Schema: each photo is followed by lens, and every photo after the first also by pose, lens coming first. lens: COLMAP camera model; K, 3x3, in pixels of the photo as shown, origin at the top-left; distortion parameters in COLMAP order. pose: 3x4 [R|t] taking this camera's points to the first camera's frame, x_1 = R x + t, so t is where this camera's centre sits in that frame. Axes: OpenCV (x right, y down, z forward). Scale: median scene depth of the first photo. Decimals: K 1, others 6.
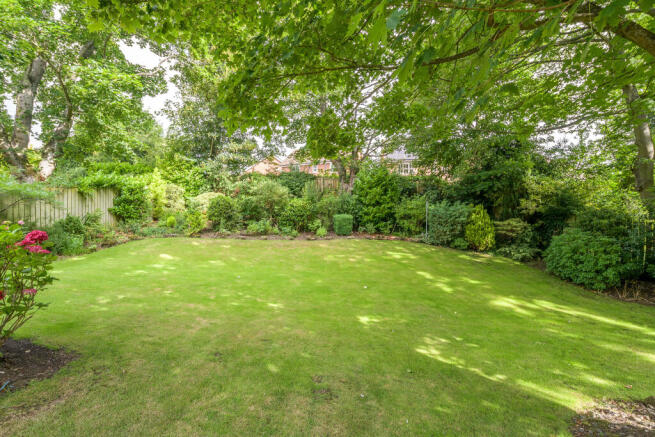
lens RADIAL K [[286.4, 0, 332.3], [0, 286.4, 233.9], [0, 0, 1]] dist [0.000000, -0.000148]
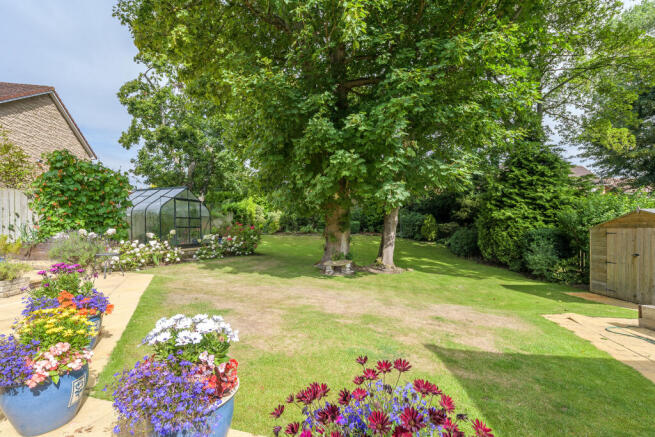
lens RADIAL K [[286.4, 0, 332.3], [0, 286.4, 233.9], [0, 0, 1]] dist [0.000000, -0.000148]
pose [[0.984678, -0.011001, -0.174035, 0.219667], [0.008354, 0.999838, -0.015935, 0.035777], [0.174182, 0.014237, 0.984611, -0.749360]]
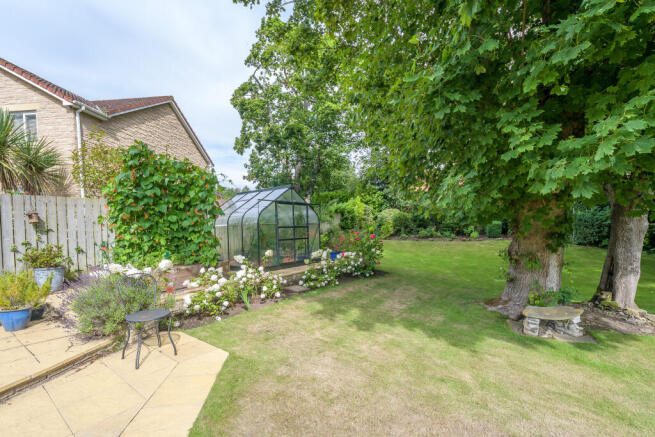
lens RADIAL K [[286.4, 0, 332.3], [0, 286.4, 233.9], [0, 0, 1]] dist [0.000000, -0.000148]
pose [[0.867749, -0.016105, -0.496742, 0.051952], [0.011116, 0.999854, -0.012999, -0.002018], [0.496879, 0.005758, 0.867801, -0.509225]]
